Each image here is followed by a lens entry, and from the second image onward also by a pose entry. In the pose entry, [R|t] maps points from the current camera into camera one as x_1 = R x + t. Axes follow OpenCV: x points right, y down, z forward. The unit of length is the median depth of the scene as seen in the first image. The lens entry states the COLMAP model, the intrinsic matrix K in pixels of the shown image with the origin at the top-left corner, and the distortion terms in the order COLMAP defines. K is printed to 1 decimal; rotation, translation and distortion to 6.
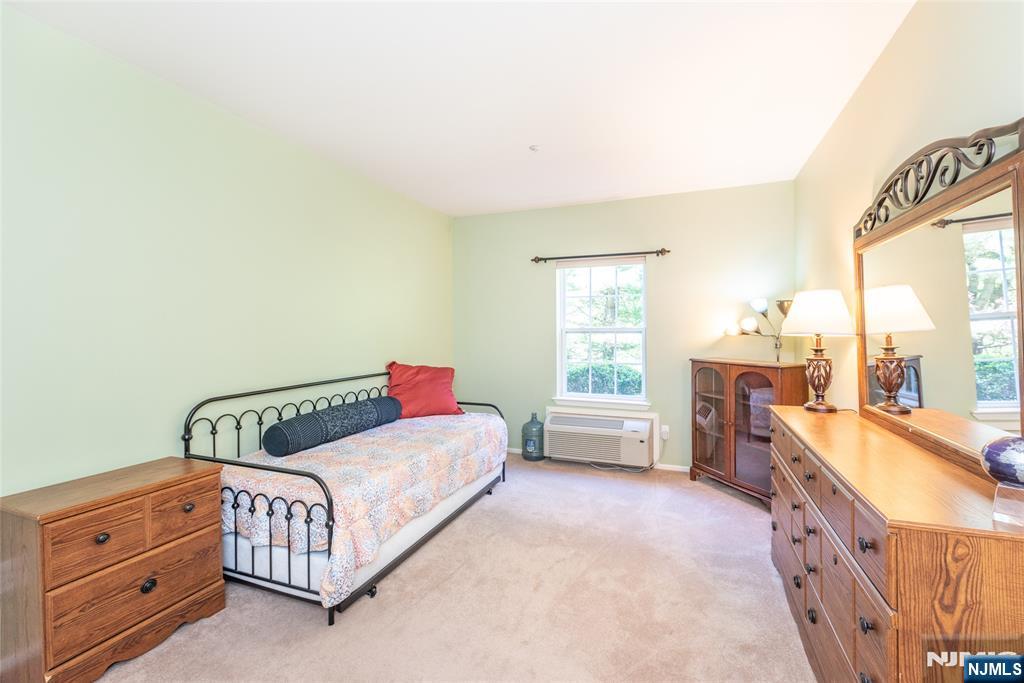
lens RADIAL K [[407.6, 0, 514.7], [0, 407.6, 335.5], [0, 0, 1]] dist [0.007512, -0.001275]
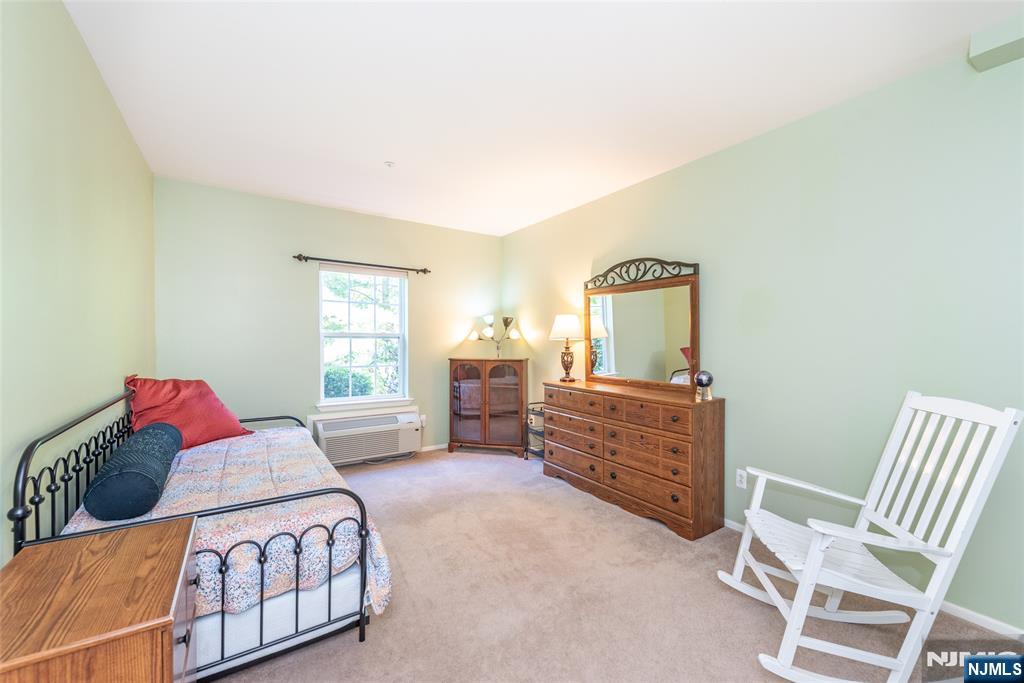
lens RADIAL K [[407.6, 0, 510.0], [0, 407.6, 341.2], [0, 0, 1]] dist [0.007512, -0.001275]
pose [[0.585550, 0.009081, 0.810586, -0.511113], [-0.000165, 0.999939, -0.011083, 0.017068], [-0.810636, 0.006356, 0.585515, 0.093534]]
